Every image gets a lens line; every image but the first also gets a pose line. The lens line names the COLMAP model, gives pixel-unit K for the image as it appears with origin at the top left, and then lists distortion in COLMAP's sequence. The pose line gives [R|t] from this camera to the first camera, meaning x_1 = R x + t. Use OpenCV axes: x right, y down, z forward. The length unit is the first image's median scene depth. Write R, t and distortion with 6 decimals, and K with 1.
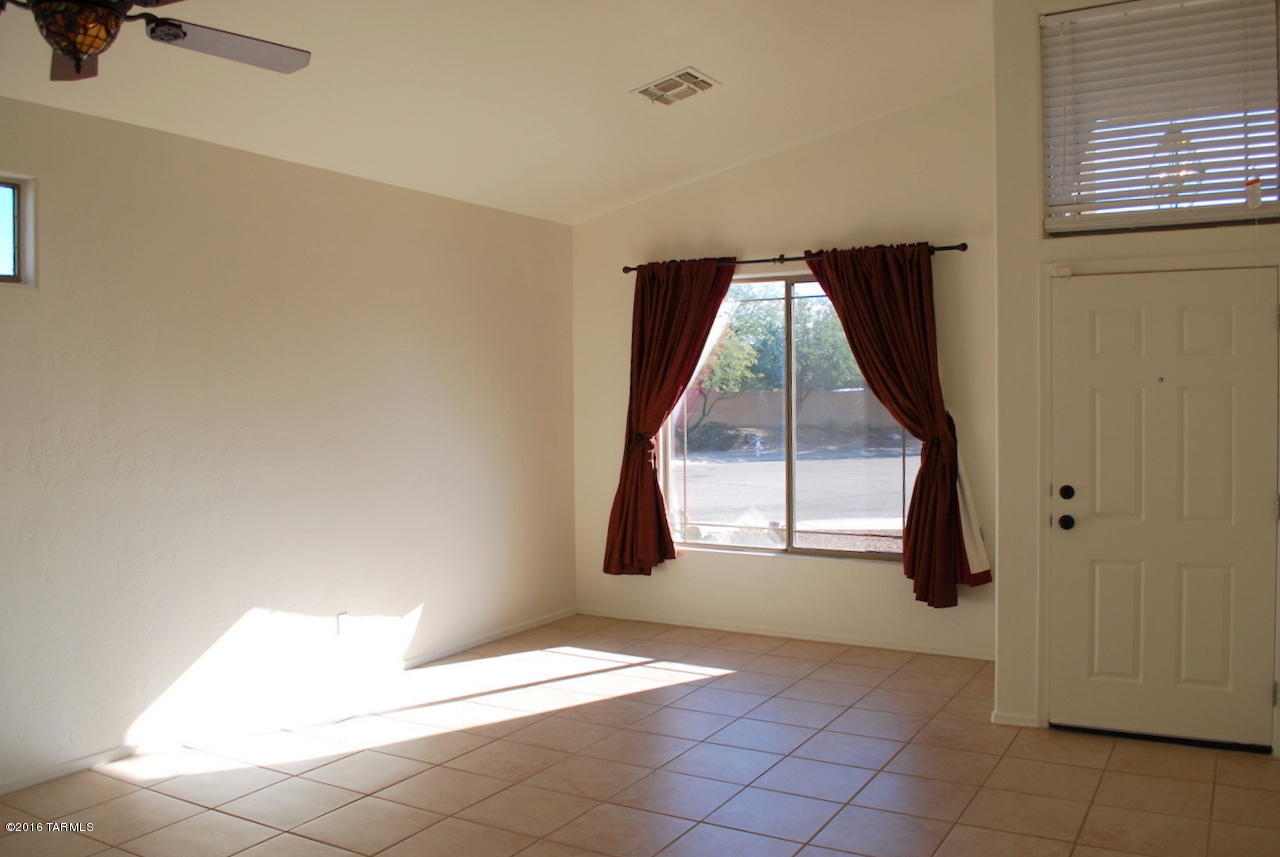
lens RADIAL K [[1042.6, 0, 640.0], [0, 1042.6, 428.5], [0, 0, 1]] dist [-0.072655, -0.004396]
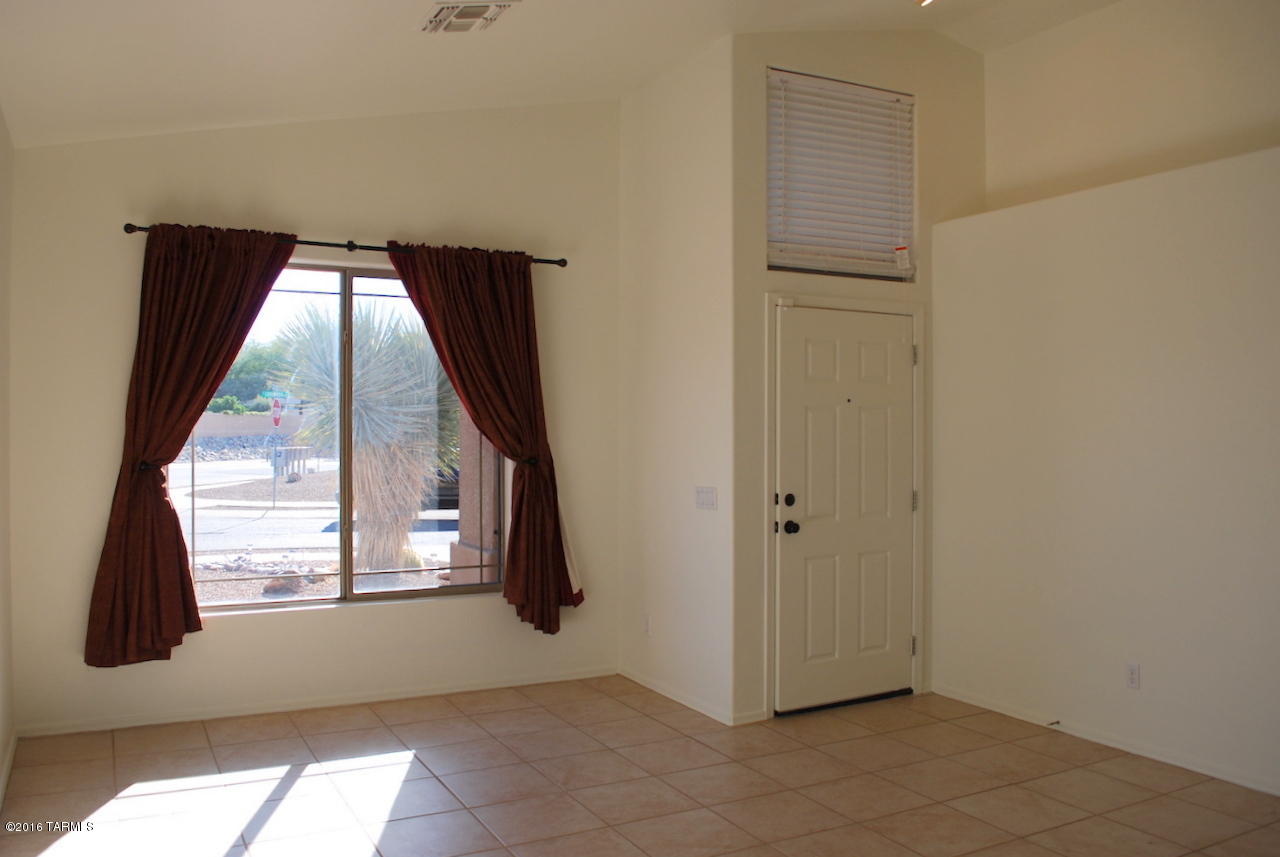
lens RADIAL K [[1032.8, 0, 640.0], [0, 1032.8, 428.5], [0, 0, 1]] dist [-0.068176, 0.000362]
pose [[0.546527, 0.003908, 0.837433, -0.447444], [0.018296, 0.999695, -0.016605, 0.000164], [-0.837242, 0.024397, 0.546288, 0.385693]]
